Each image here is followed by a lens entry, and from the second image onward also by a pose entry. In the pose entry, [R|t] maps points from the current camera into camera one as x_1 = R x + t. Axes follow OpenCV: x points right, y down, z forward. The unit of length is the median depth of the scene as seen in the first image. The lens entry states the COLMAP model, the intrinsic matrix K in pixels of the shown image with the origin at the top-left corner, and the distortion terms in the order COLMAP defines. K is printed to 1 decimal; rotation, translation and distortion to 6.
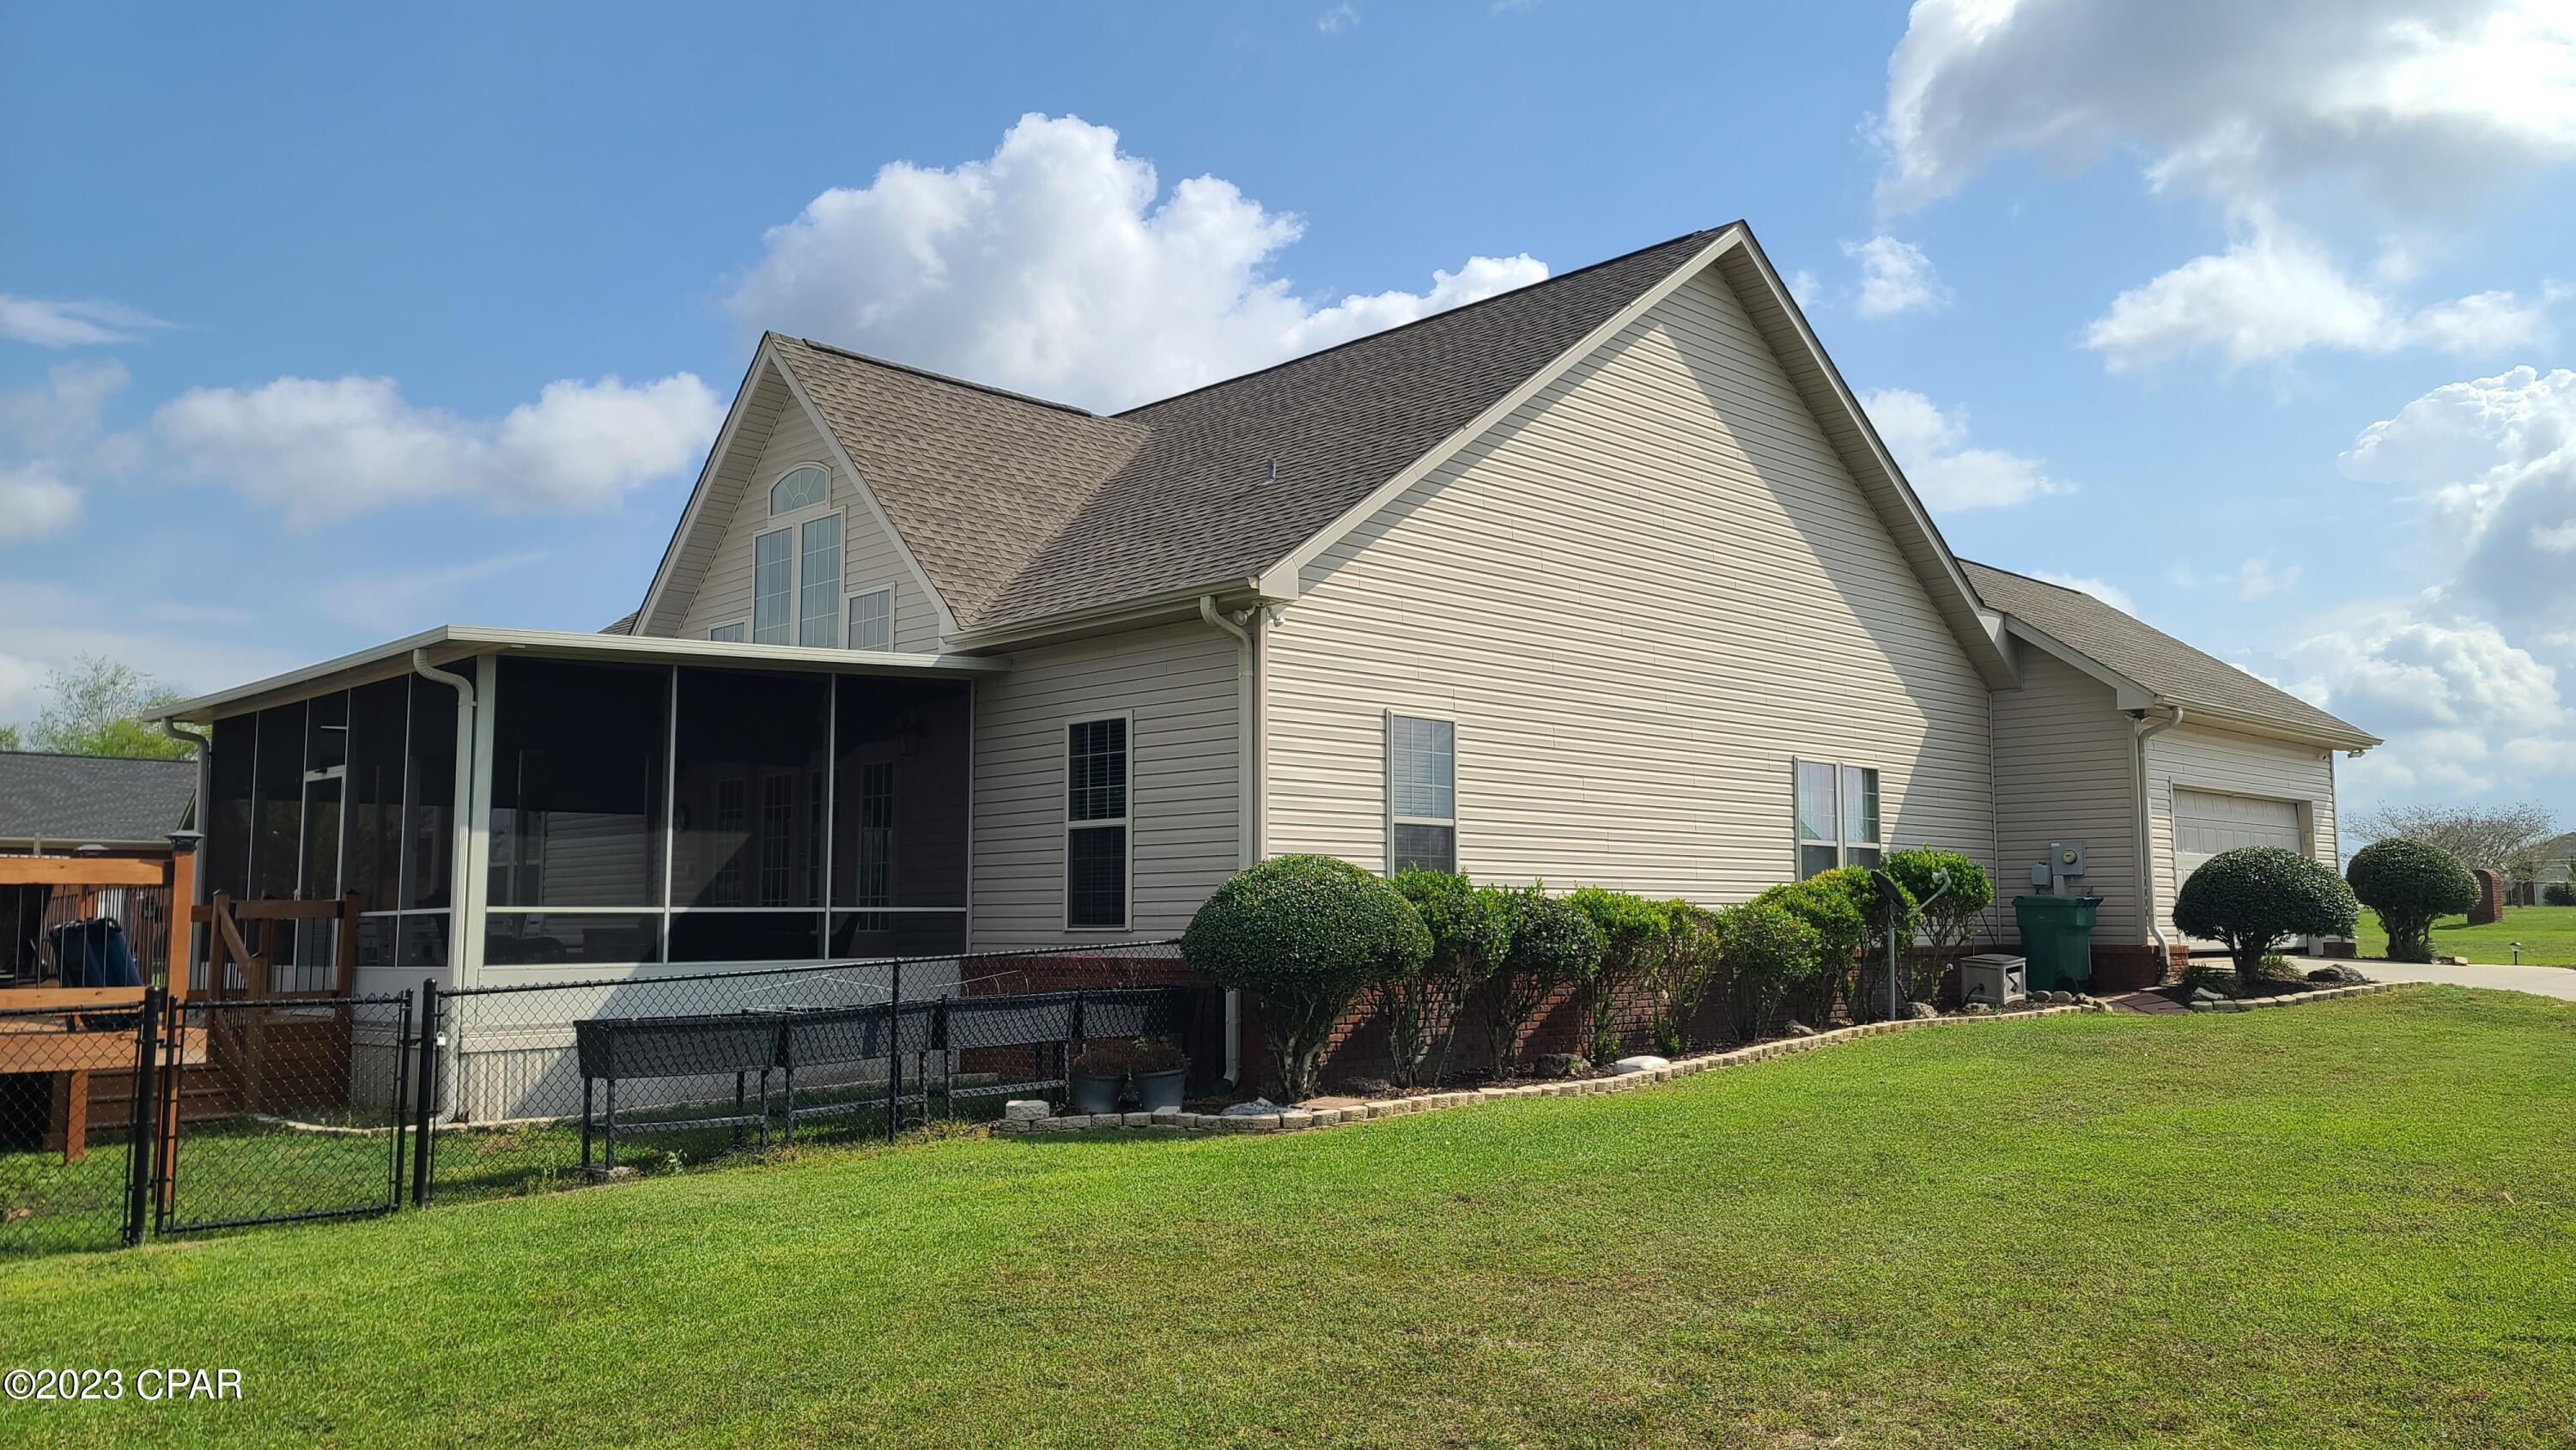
lens RADIAL K [[1922.1, 0, 1287.7], [0, 1922.1, 740.7], [0, 0, 1]] dist [0.044648, -0.006283]
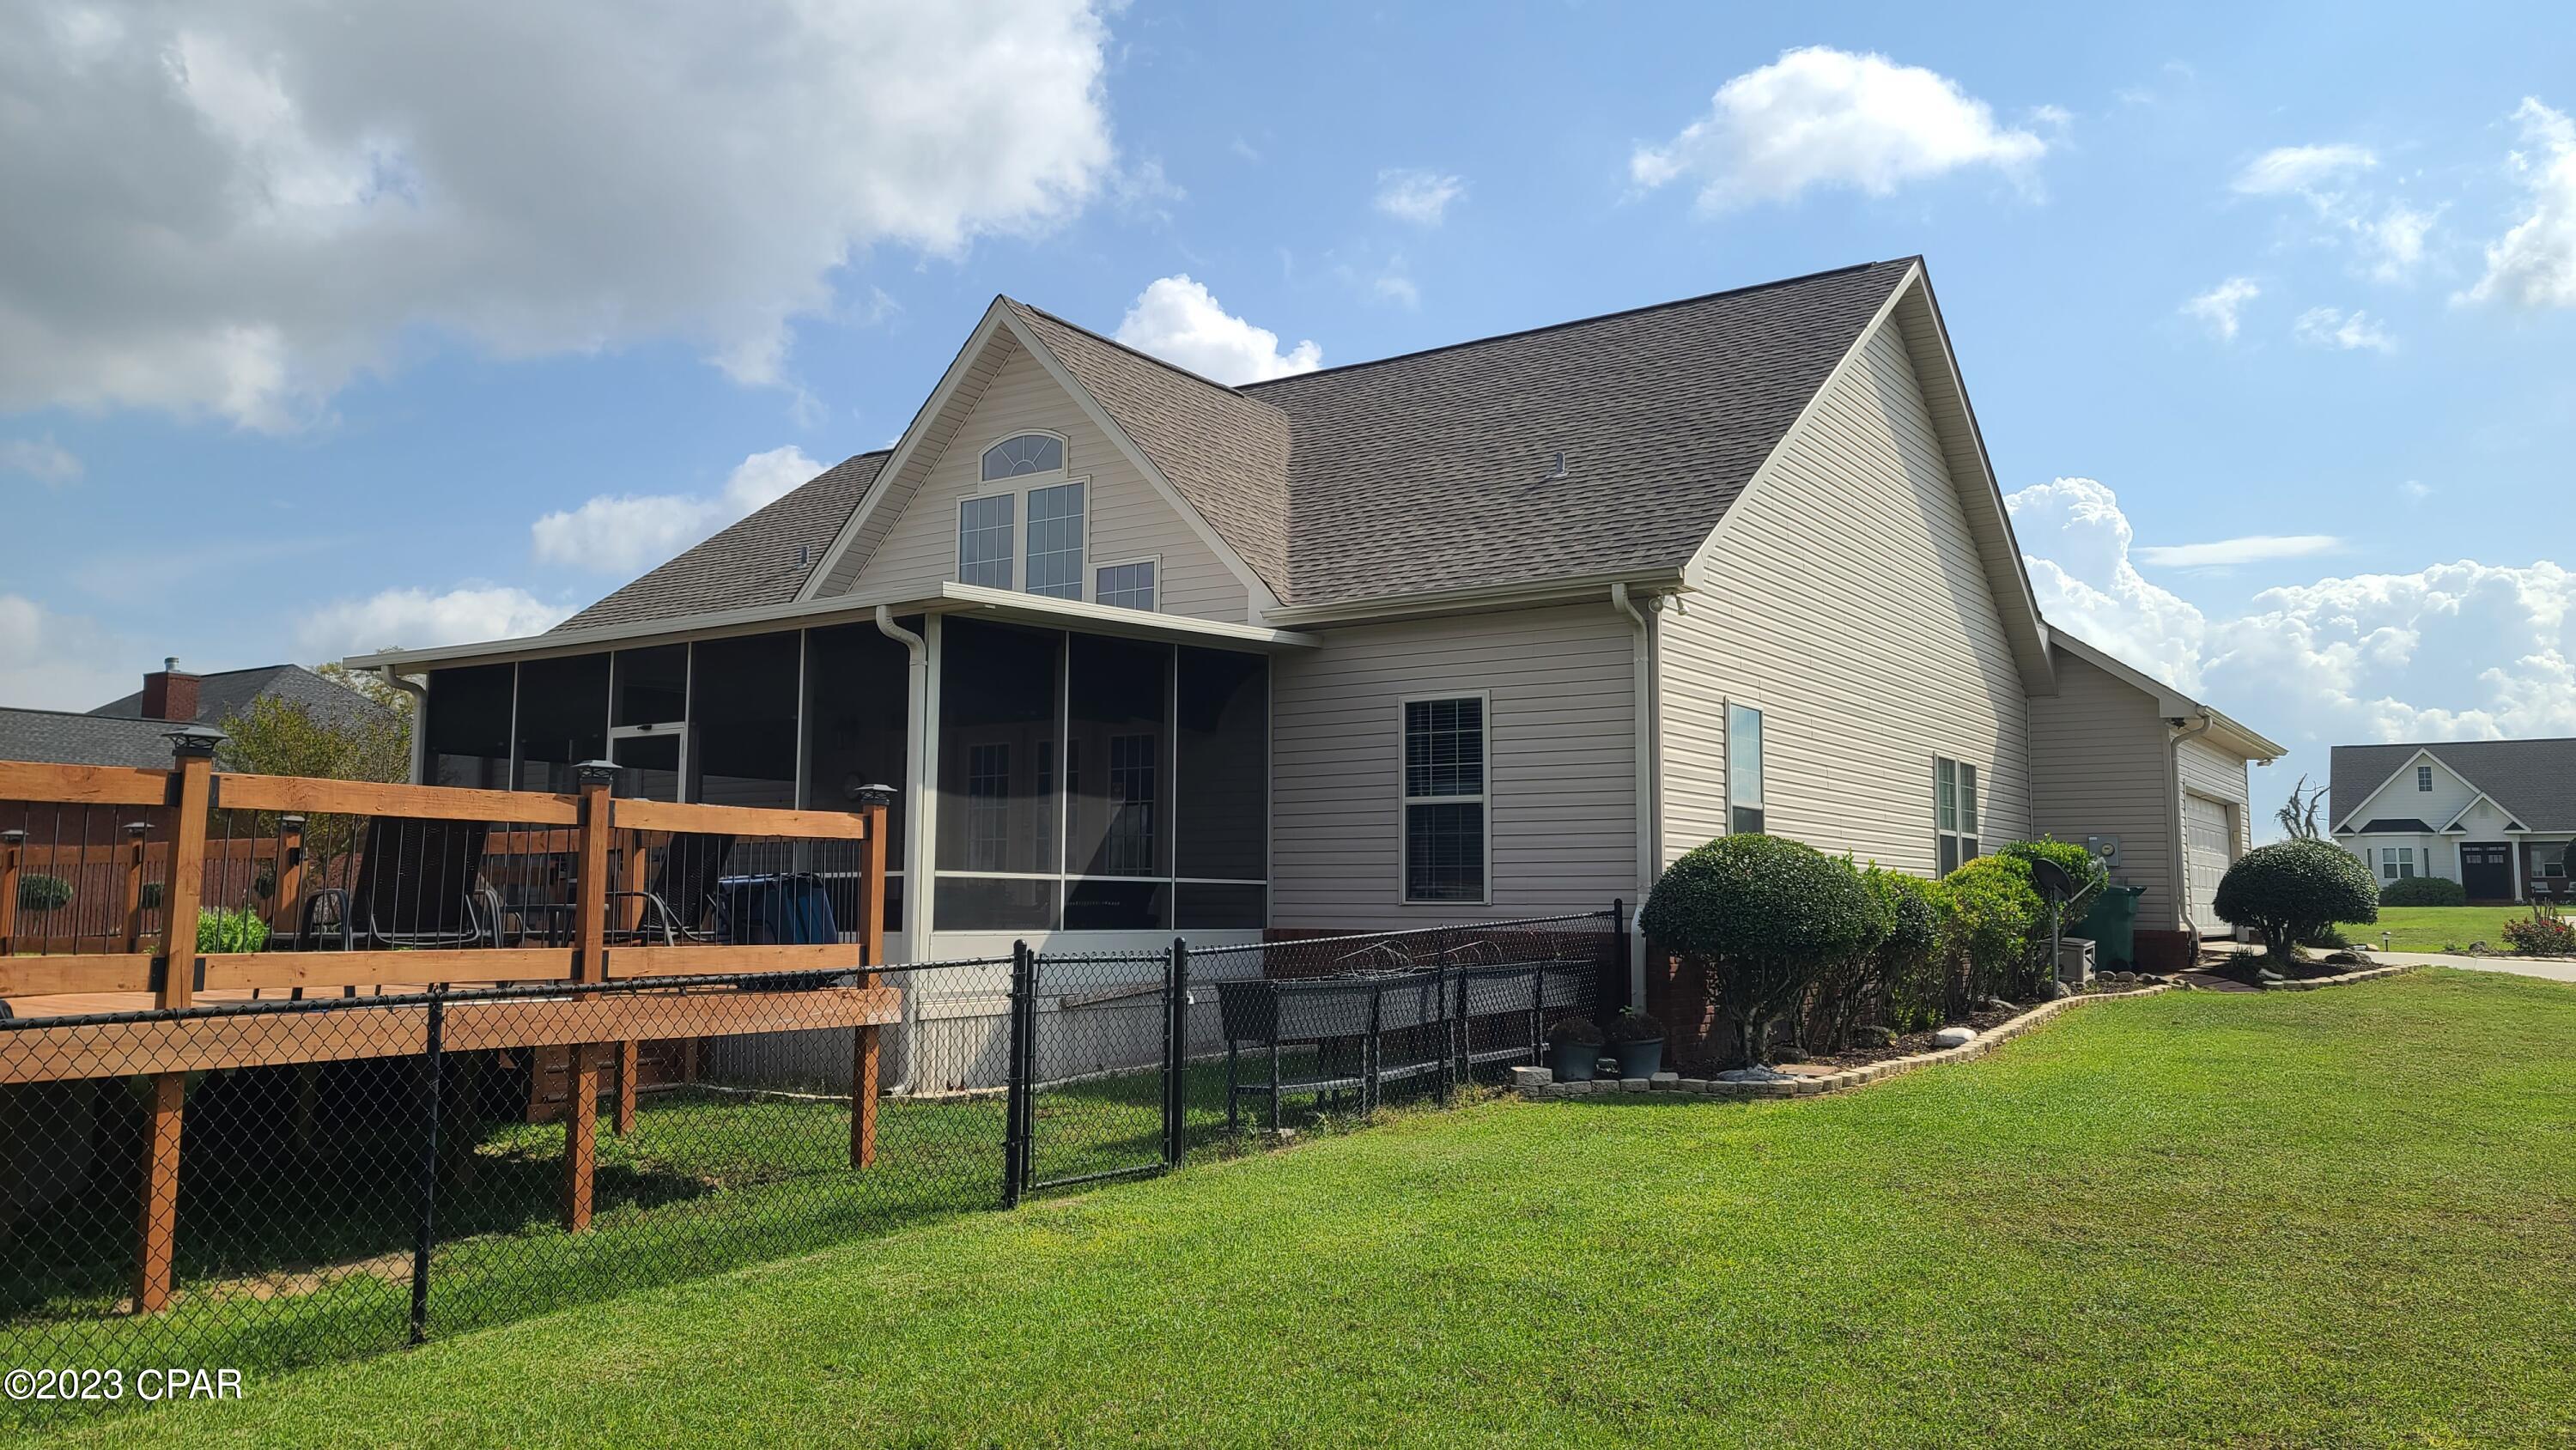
lens RADIAL K [[1922.1, 0, 1282.3], [0, 1922.1, 697.3], [0, 0, 1]] dist [0.044648, -0.006283]
pose [[0.981913, 0.030615, 0.186840, -0.373317], [-0.027578, 0.999442, -0.018831, 0.010183], [-0.187312, 0.013338, 0.982210, 0.009627]]
